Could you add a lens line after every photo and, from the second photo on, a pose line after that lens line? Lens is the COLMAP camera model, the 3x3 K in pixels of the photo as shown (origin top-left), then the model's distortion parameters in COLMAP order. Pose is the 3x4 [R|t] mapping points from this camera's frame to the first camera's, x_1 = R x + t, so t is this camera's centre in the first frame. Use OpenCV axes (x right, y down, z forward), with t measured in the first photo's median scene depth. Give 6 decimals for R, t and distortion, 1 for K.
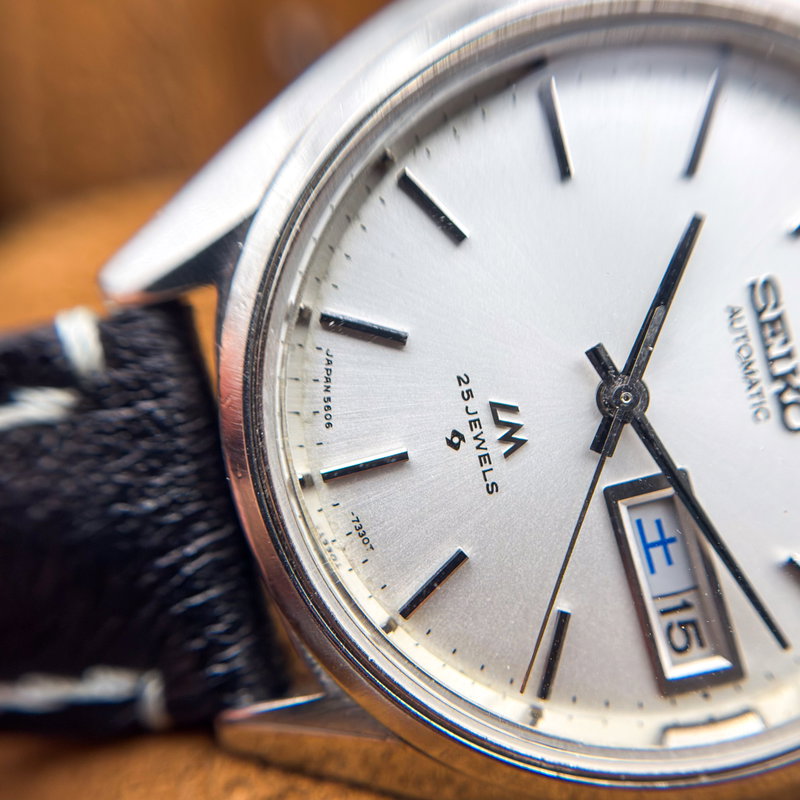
lens RADIAL K [[1324.7, 0, 413.1], [0, 1324.7, 401.0], [0, 0, 1]] dist [0.495555, 0.107309]
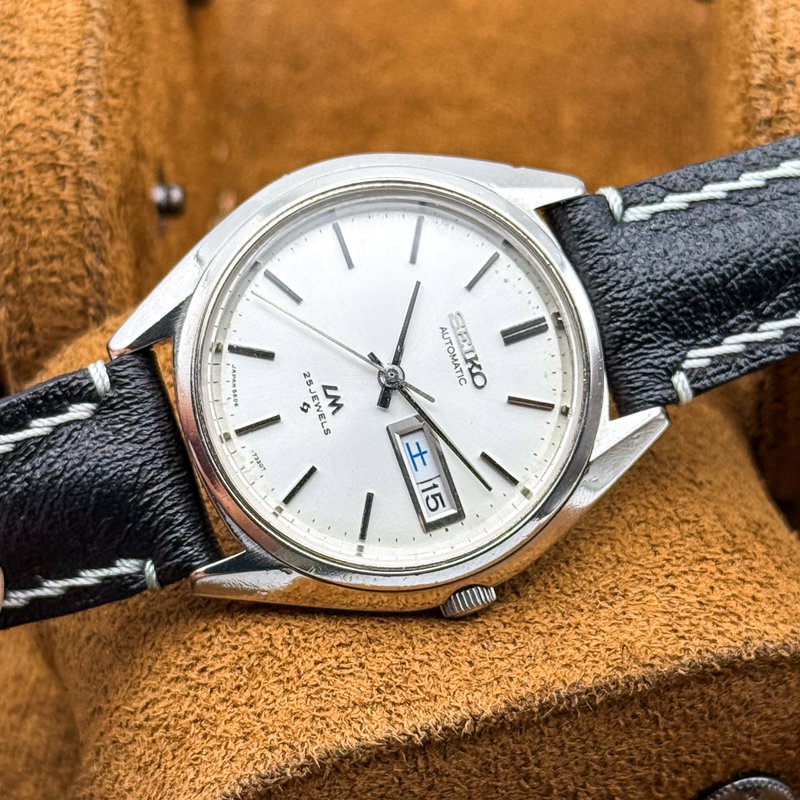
lens RADIAL K [[2699.0, 0, 400.0], [0, 2699.0, 400.0], [0, 0, 1]] dist [-0.169817, -2.892839]
pose [[0.995715, -0.080684, 0.045194, -0.005814], [0.086852, 0.983724, -0.157303, 0.622229], [-0.031766, 0.160554, 0.986516, -2.717284]]
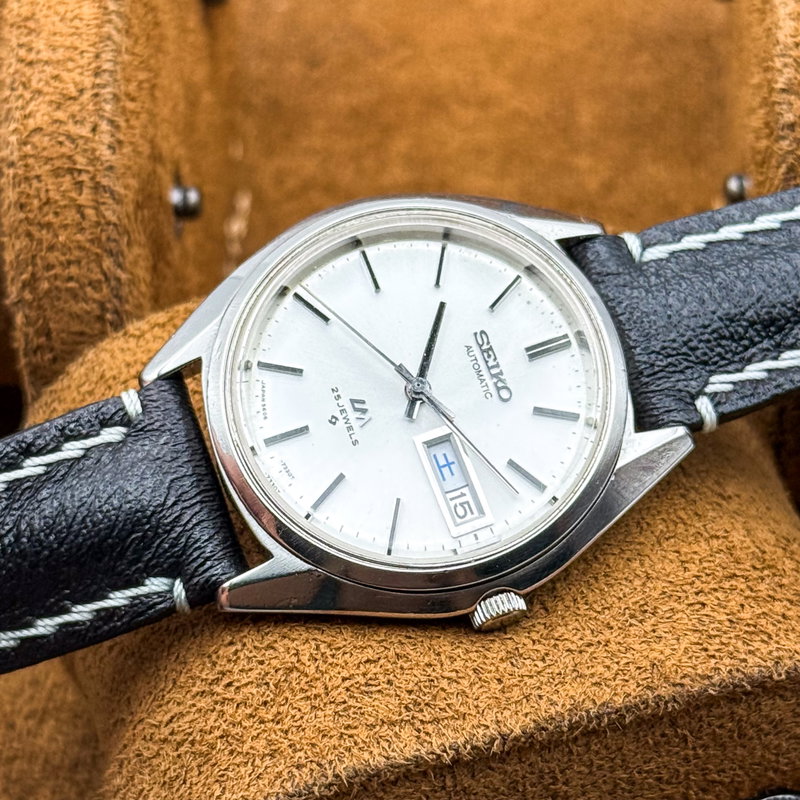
lens RADIAL K [[2699.0, 0, 400.0], [0, 2699.0, 400.0], [0, 0, 1]] dist [-0.169817, -2.892839]
pose [[0.995345, -0.083384, 0.048320, -0.056341], [0.095886, 0.907155, -0.409725, 1.573442], [-0.009669, 0.412451, 0.910928, -2.484707]]
